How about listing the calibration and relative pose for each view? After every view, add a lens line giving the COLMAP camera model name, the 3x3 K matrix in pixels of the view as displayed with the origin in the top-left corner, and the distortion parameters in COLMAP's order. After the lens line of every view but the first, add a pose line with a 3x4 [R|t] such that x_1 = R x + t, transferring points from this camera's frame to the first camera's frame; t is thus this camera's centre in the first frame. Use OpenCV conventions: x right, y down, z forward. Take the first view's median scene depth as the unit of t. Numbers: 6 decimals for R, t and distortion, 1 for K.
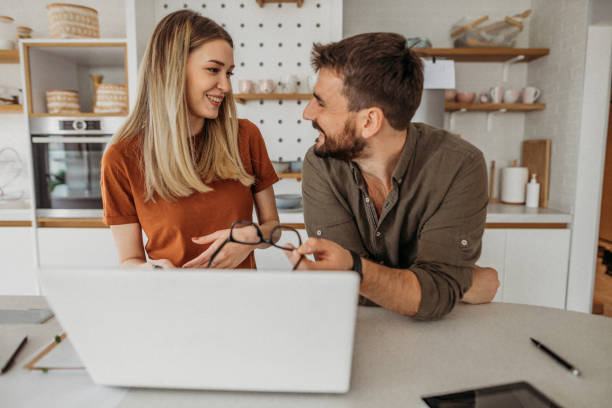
lens RADIAL K [[424.1, 0, 307.7], [0, 424.1, 201.4], [0, 0, 1]] dist [-0.021905, 0.007451]
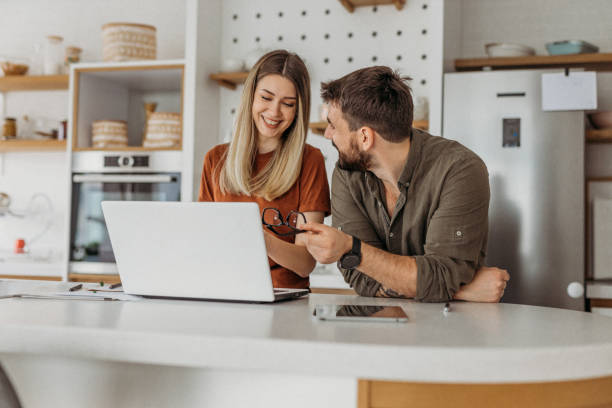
lens RADIAL K [[845.0, 0, 306.0], [0, 845.0, 204.0], [0, 0, 1]] dist [0.016764, -0.099068]
pose [[0.962312, 0.007913, -0.271833, 0.245006], [-0.052097, 0.986427, -0.155714, 0.138206], [0.266912, 0.164007, 0.949663, -0.457247]]
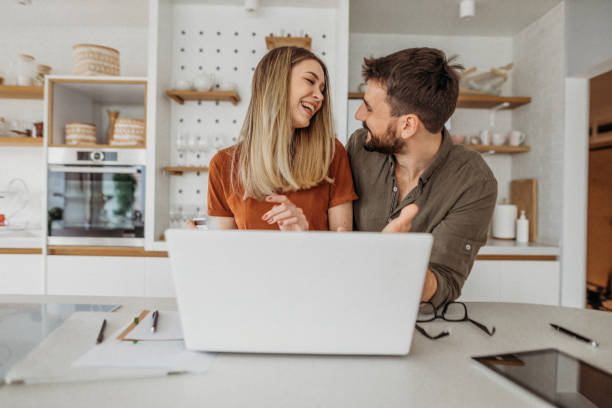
lens RADIAL K [[424.1, 0, 307.7], [0, 424.1, 201.4], [0, 0, 1]] dist [-0.021905, 0.007451]
pose [[0.999123, 0.014476, 0.039296, -0.056295], [-0.010080, 0.993899, -0.109833, 0.039161], [-0.040646, 0.109340, 0.993173, -0.046635]]
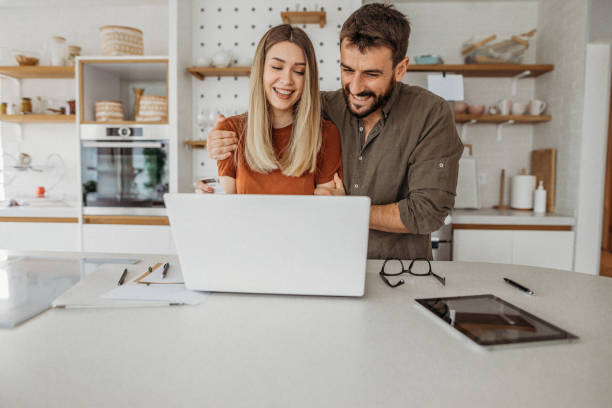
lens RADIAL K [[436.1, 0, 308.6], [0, 436.1, 198.4], [0, 0, 1]] dist [-0.025684, 0.004410]
pose [[0.999331, 0.009842, -0.035210, -0.009705], [-0.011678, 0.998561, -0.052347, 0.048437], [0.034644, 0.052724, 0.998008, -0.119083]]
